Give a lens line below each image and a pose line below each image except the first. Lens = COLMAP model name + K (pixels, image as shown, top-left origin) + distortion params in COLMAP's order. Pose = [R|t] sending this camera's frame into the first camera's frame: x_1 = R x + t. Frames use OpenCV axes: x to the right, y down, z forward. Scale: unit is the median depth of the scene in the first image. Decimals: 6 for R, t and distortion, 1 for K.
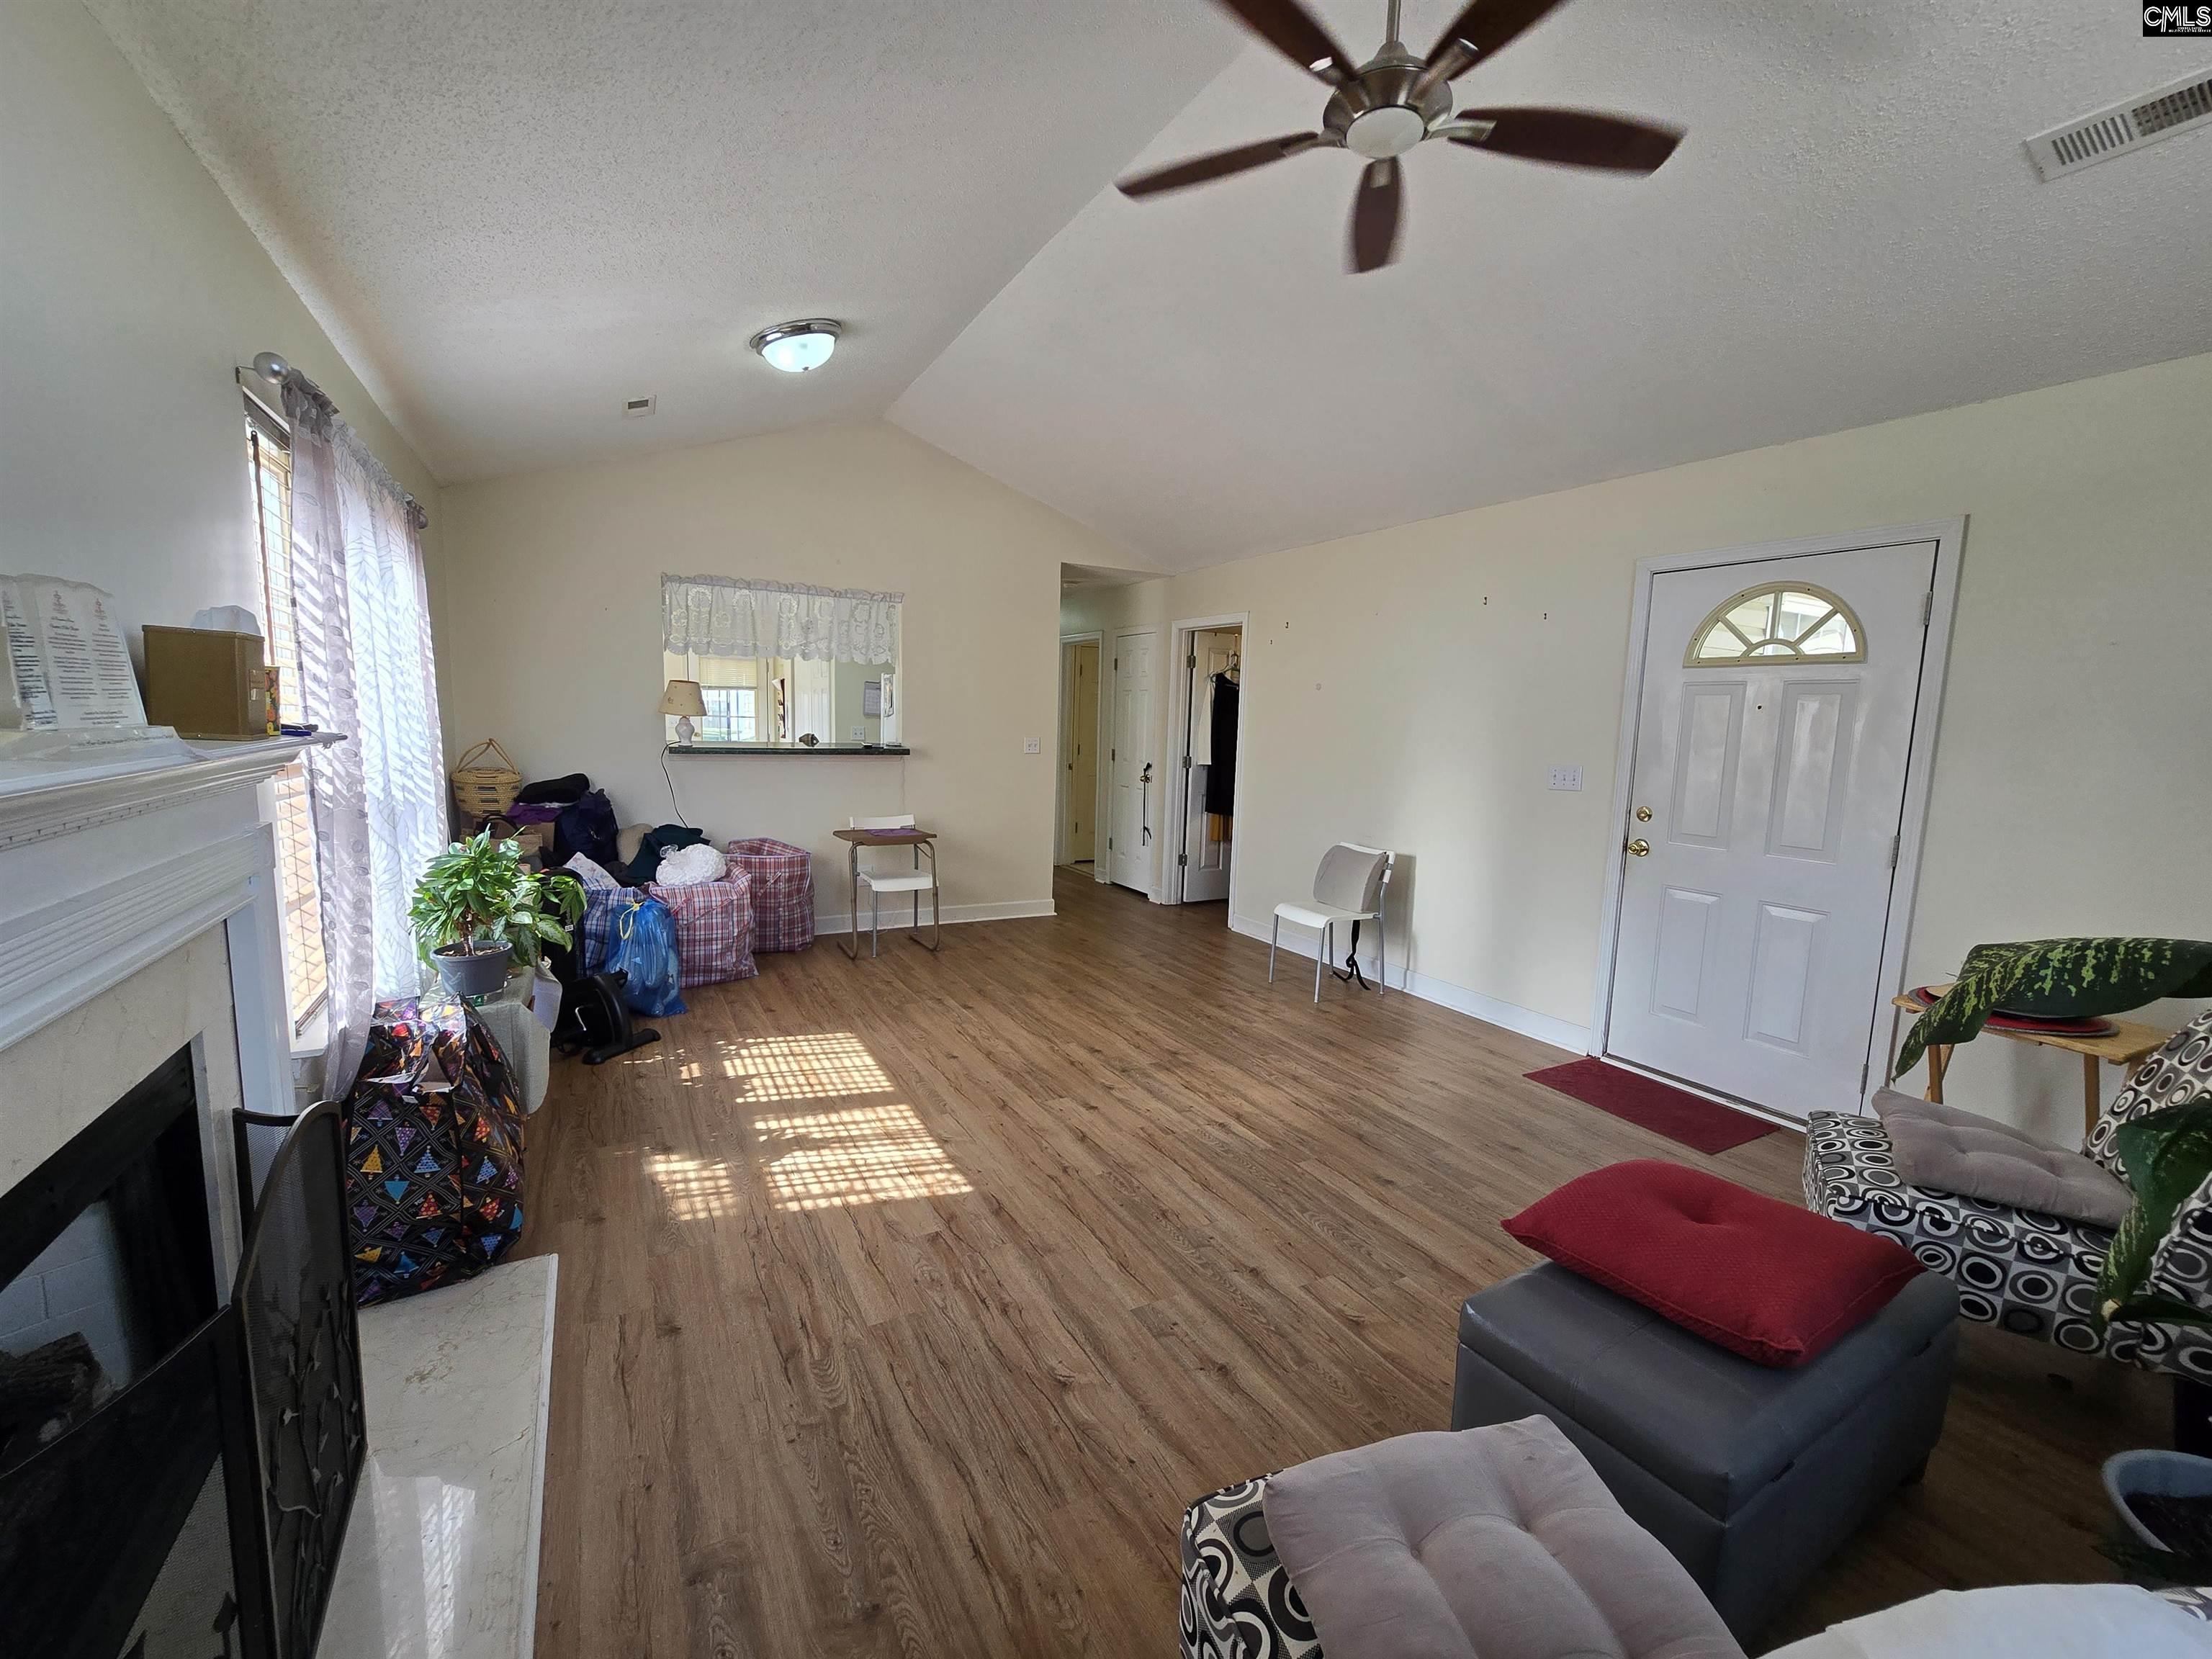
lens RADIAL K [[904.1, 0, 1096.9], [0, 904.1, 831.5], [0, 0, 1]] dist [-0.009279, 0.001644]
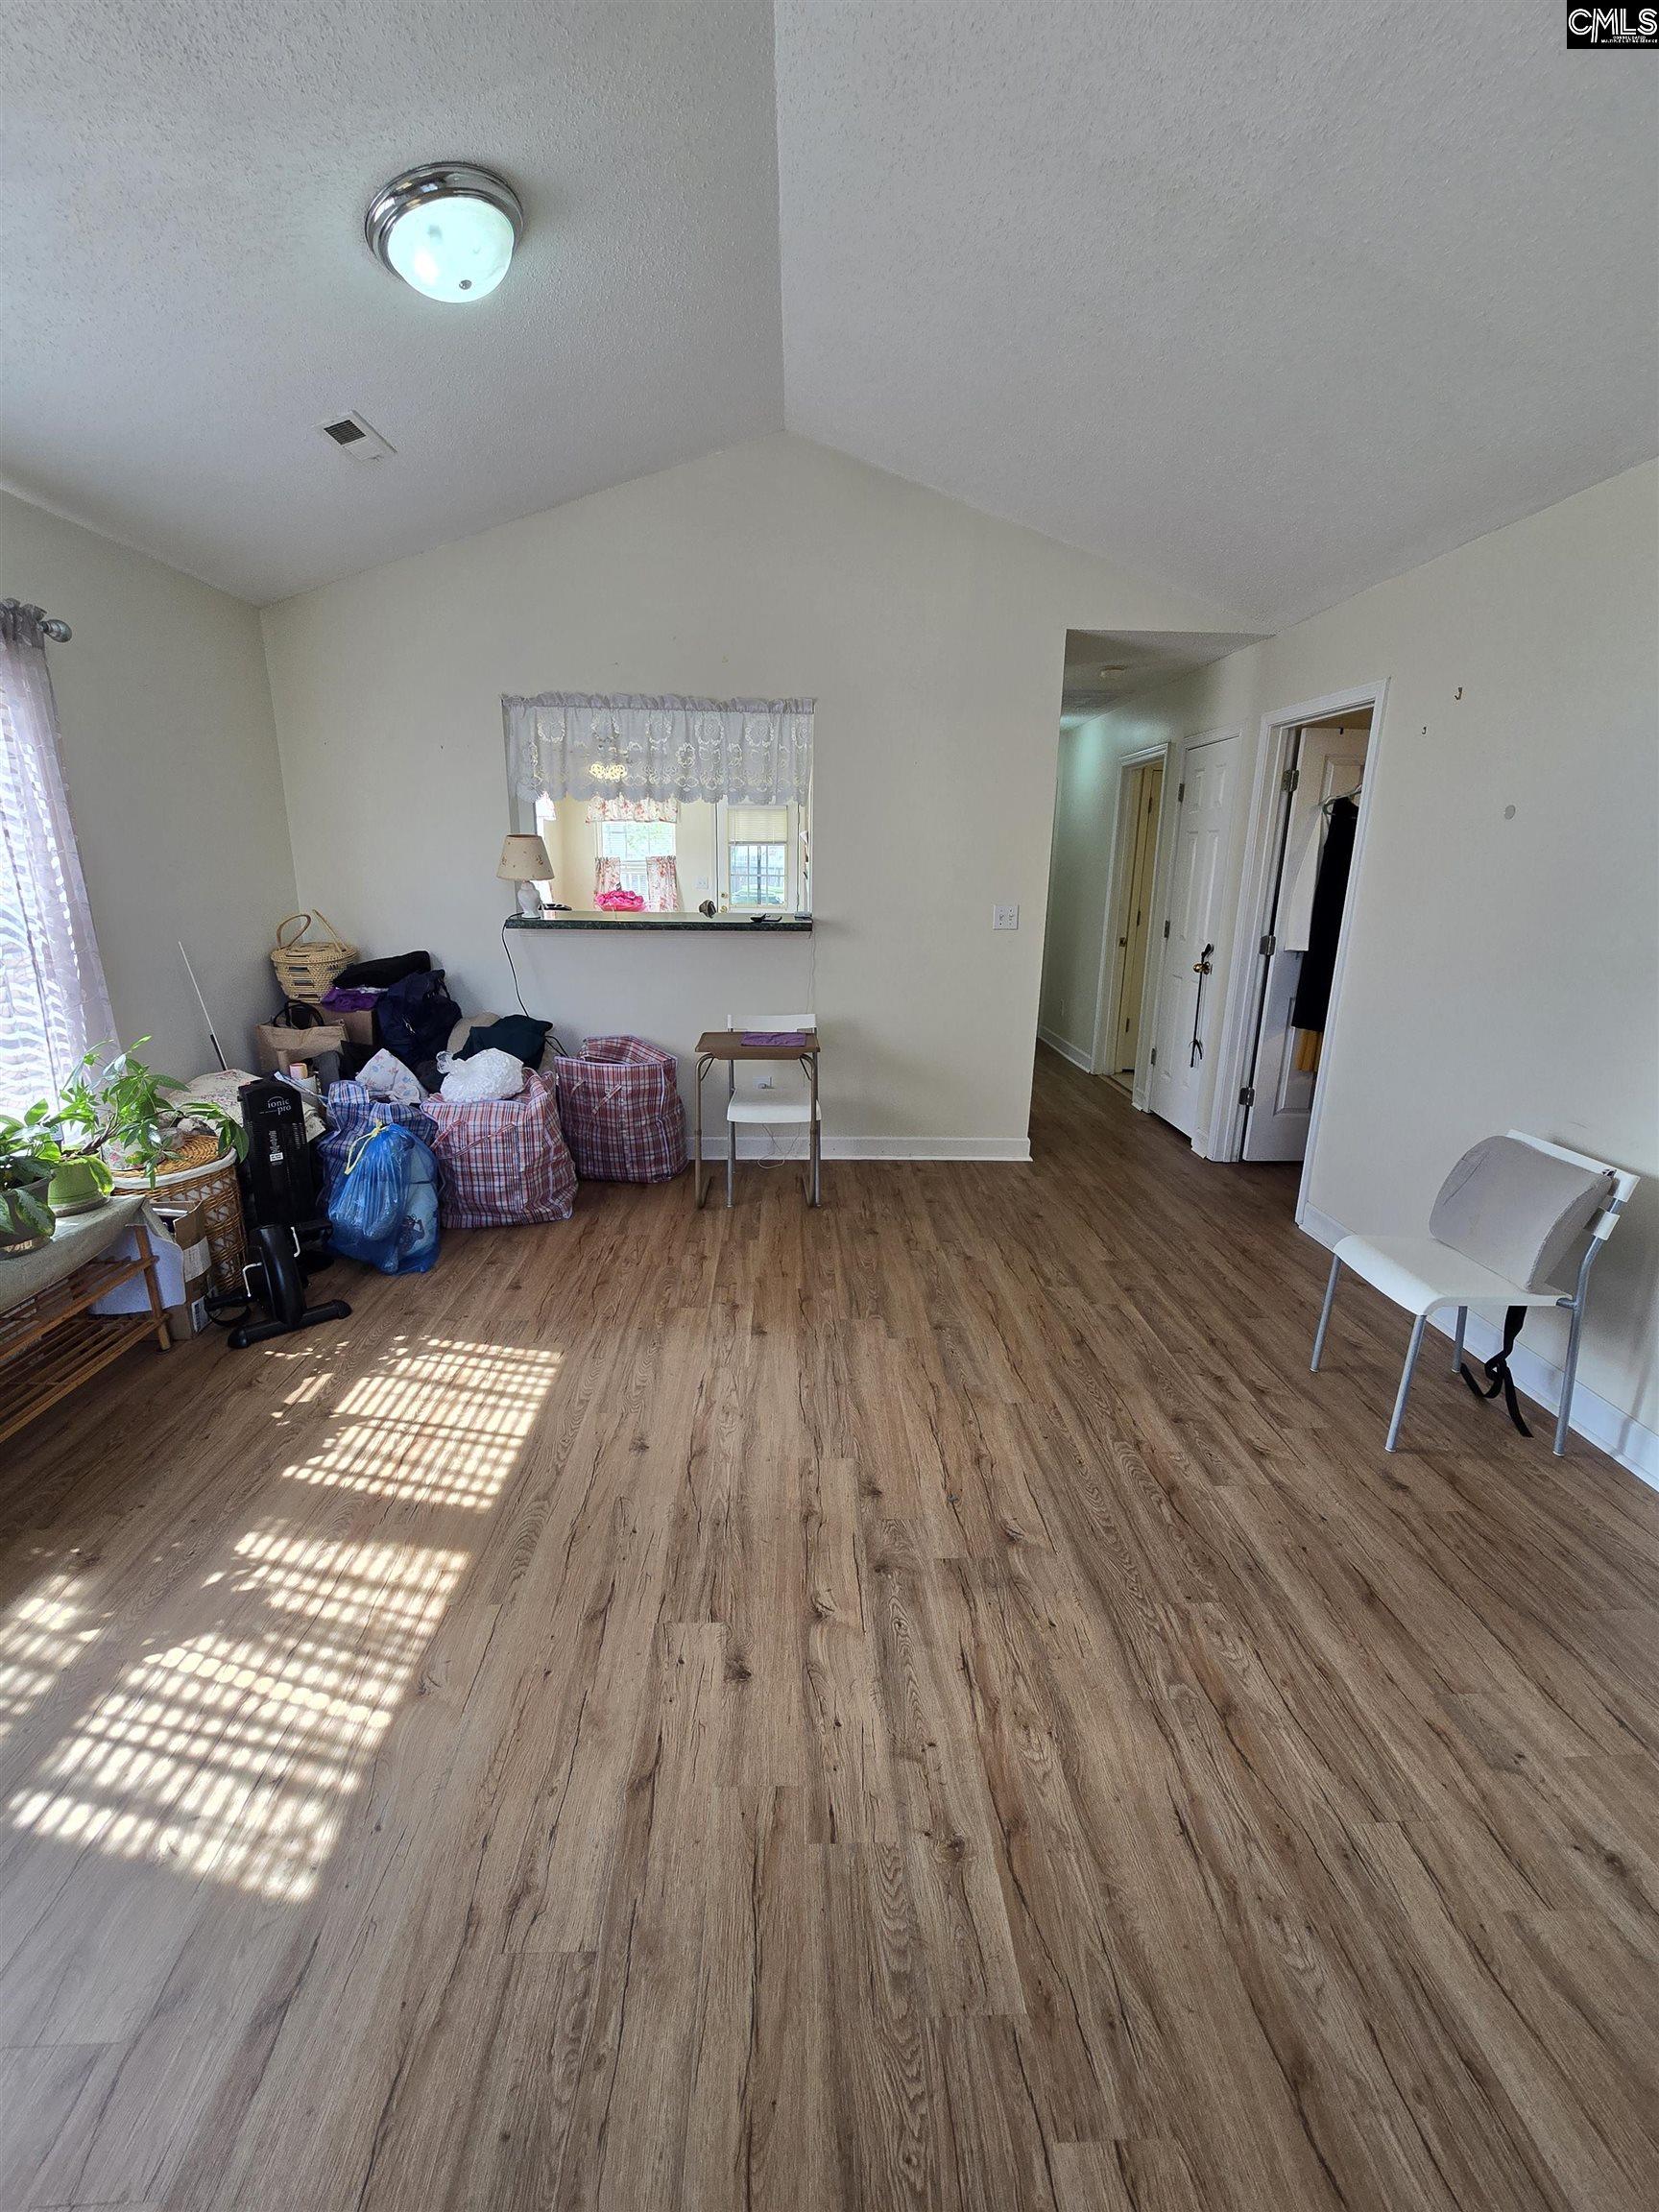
lens RADIAL K [[904.1, 0, 828.3], [0, 904.1, 1100.2], [0, 0, 1]] dist [-0.009279, 0.001644]
pose [[0.895166, 0.098701, -0.434668, 0.187457], [-0.044277, 0.990042, 0.133626, -0.068644], [0.443528, -0.100371, 0.890622, 0.496979]]
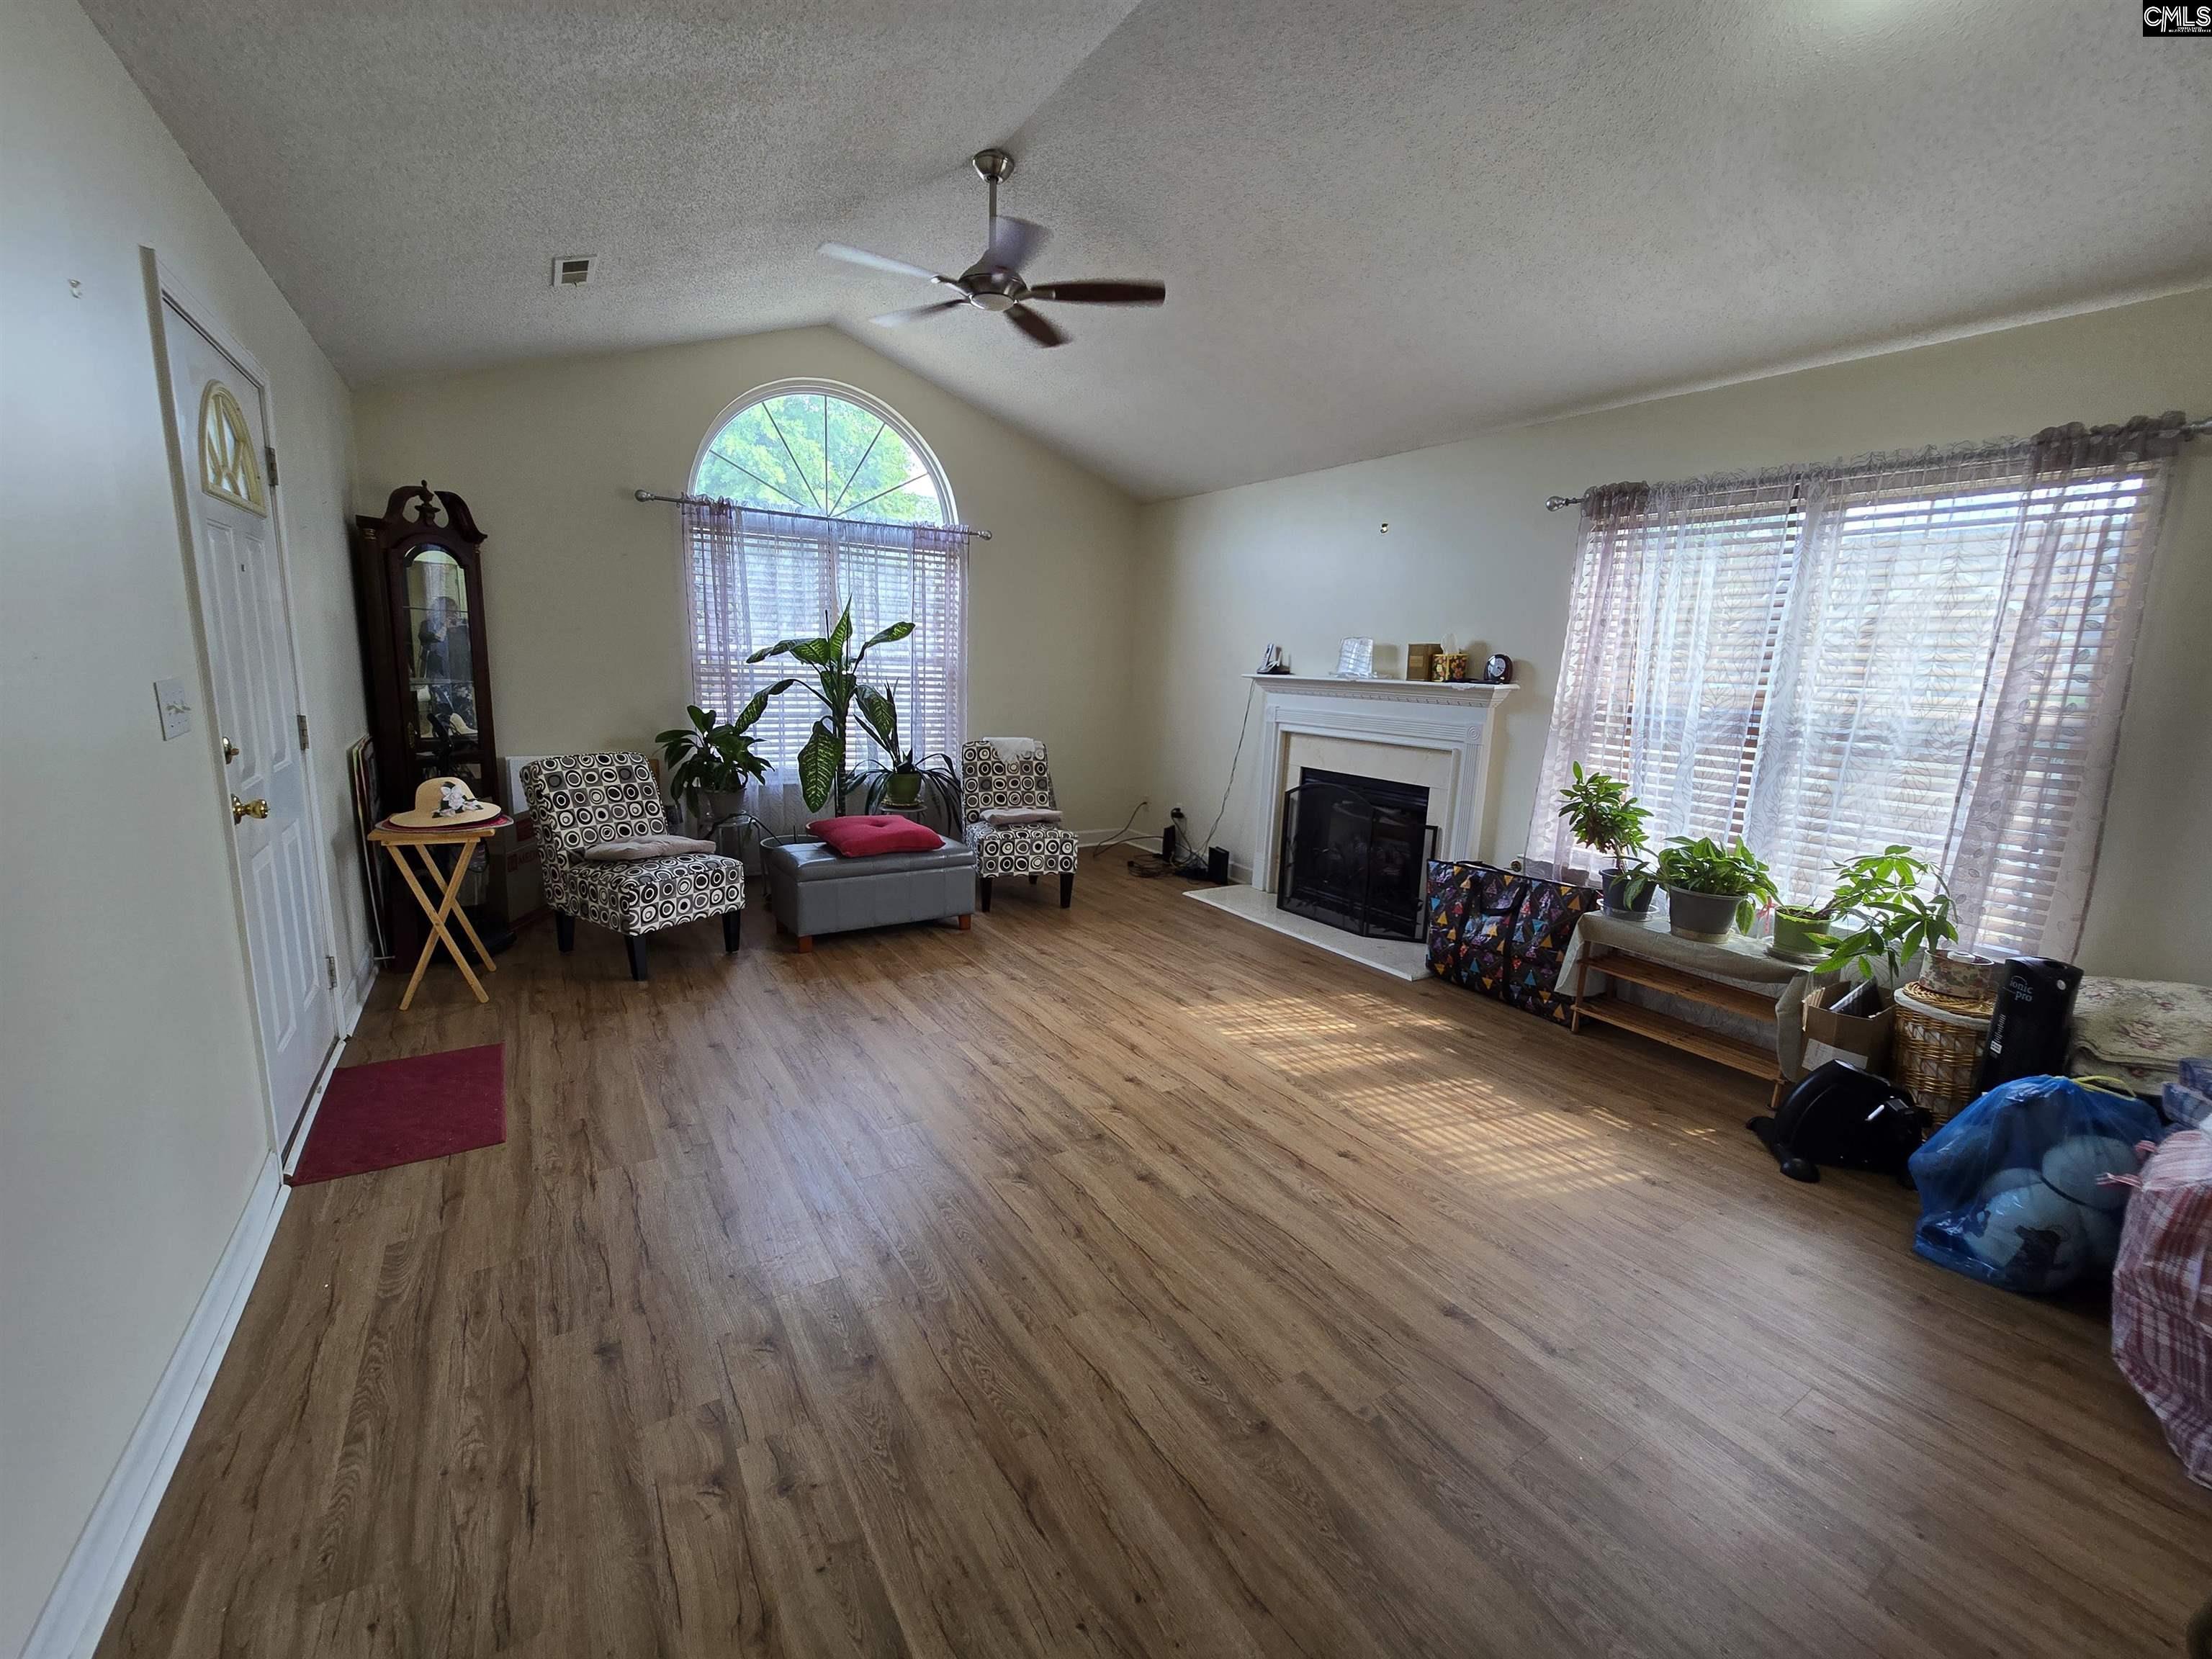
lens RADIAL K [[904.1, 0, 1089.2], [0, 904.1, 835.4], [0, 0, 1]] dist [-0.009279, 0.001644]
pose [[-0.996497, -0.058795, -0.059476, 0.087542], [-0.074524, 0.946999, 0.312473, -0.174586], [0.037952, 0.315811, -0.948063, 1.473192]]
